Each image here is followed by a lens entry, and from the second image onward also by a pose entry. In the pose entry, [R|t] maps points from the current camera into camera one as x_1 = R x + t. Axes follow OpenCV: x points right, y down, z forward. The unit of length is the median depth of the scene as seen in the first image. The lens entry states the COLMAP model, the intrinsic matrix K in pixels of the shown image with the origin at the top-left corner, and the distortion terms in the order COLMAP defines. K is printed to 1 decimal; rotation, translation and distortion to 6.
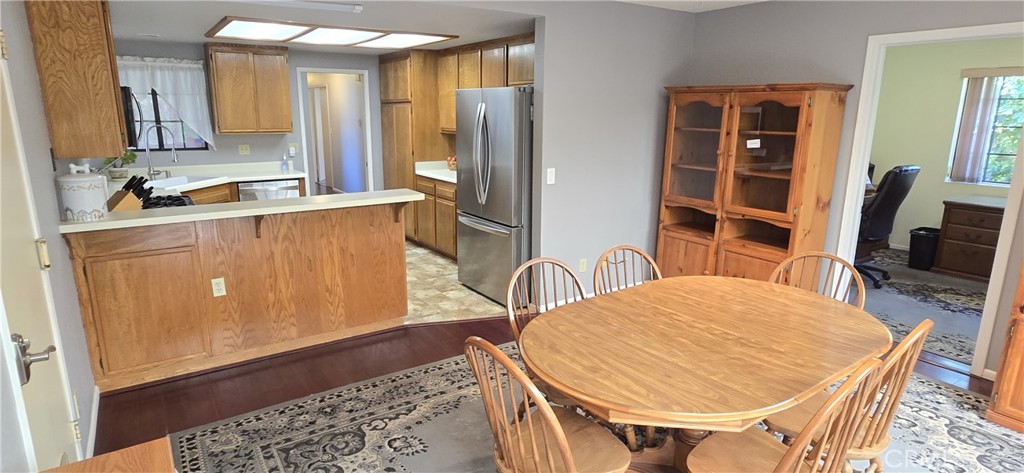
lens RADIAL K [[546.7, 0, 512.0], [0, 546.7, 236.5], [0, 0, 1]] dist [0.003756, 0.001498]
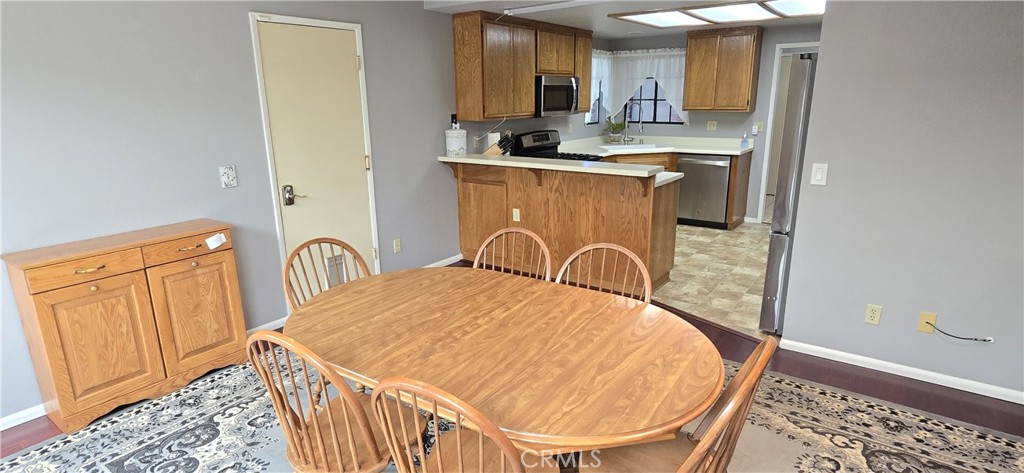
lens RADIAL K [[533.9, 0, 511.4], [0, 533.9, 239.6], [0, 0, 1]] dist [-0.000191, 0.000278]
pose [[0.355568, 0.236206, -0.904311, 0.871639], [-0.194489, 0.965059, 0.175602, -0.104094], [0.914191, 0.113440, 0.389083, 0.521117]]
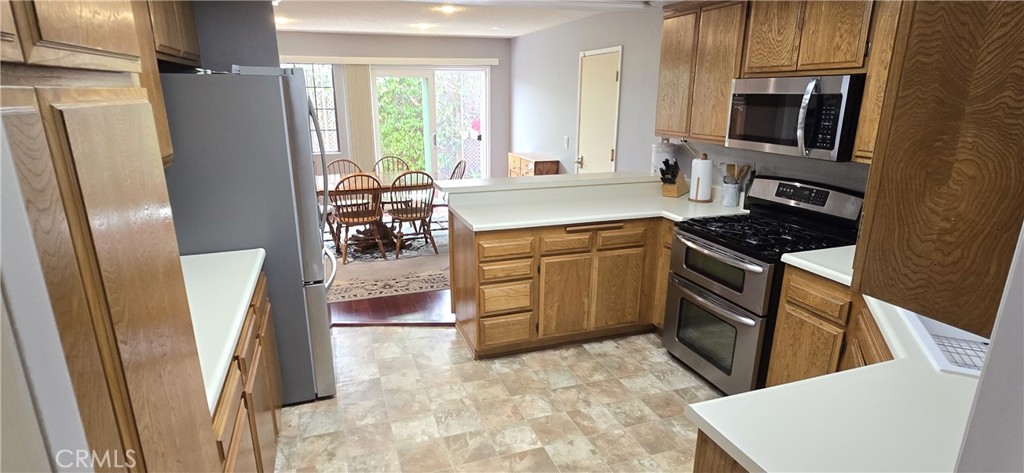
lens RADIAL K [[533.9, 0, 511.4], [0, 533.9, 239.6], [0, 0, 1]] dist [-0.000191, 0.000278]
pose [[-0.968947, -0.071885, 0.236589, -0.762148], [0.049193, 0.881642, 0.469348, -0.604877], [-0.242326, 0.466411, -0.850728, 2.516090]]
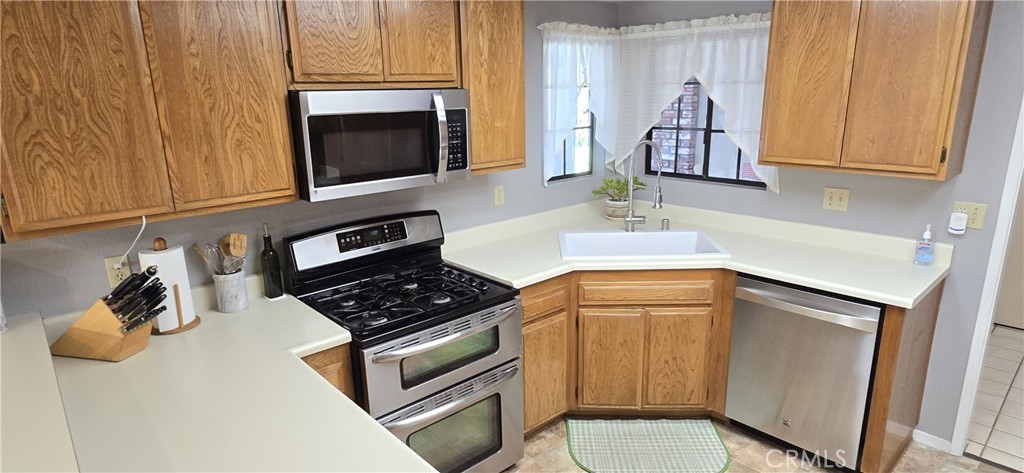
lens RADIAL K [[555.9, 0, 512.0], [0, 555.9, 236.5], [0, 0, 1]] dist [0.002363, 0.001026]
pose [[0.152451, 0.245389, -0.957362, -0.174759], [-0.201920, 0.955986, 0.212882, -0.381472], [0.967464, 0.160856, 0.195290, 1.438772]]
